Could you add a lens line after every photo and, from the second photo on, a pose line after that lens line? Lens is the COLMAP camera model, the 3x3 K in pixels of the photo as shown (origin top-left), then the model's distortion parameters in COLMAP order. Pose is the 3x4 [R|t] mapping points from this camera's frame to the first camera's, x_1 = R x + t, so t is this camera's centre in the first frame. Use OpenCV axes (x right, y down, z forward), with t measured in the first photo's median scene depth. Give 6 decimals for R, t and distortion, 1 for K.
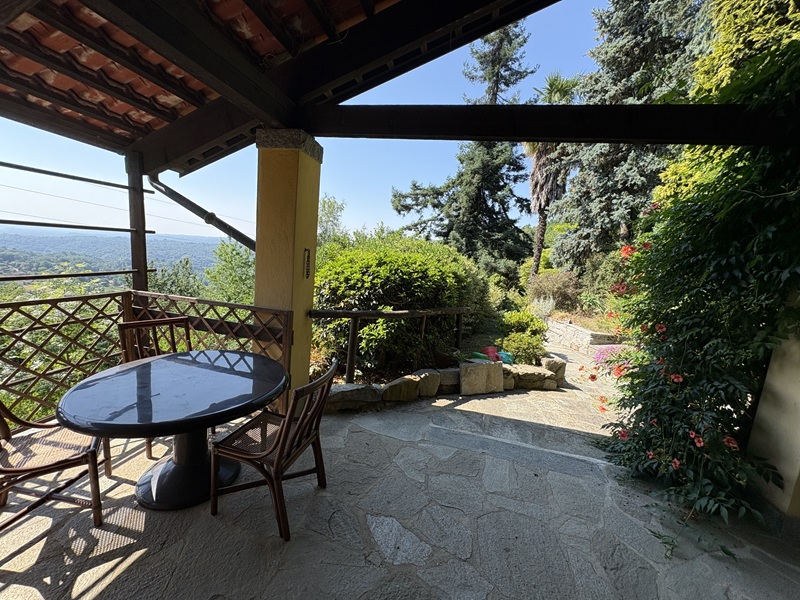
lens RADIAL K [[317.8, 0, 400.8], [0, 317.8, 299.3], [0, 0, 1]] dist [-0.000975, 0.001350]
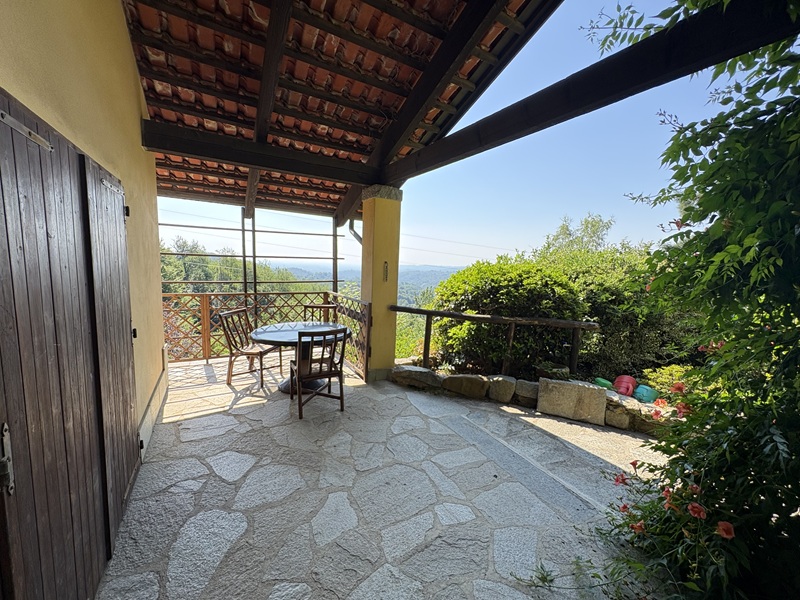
lens RADIAL K [[317.8, 0, 403.4], [0, 317.8, 300.9], [0, 0, 1]] dist [-0.000975, 0.001350]
pose [[0.688779, 0.024336, -0.724563, 0.599977], [-0.081484, 0.995702, -0.044016, 0.056767], [0.720378, 0.089358, 0.687802, 0.054927]]
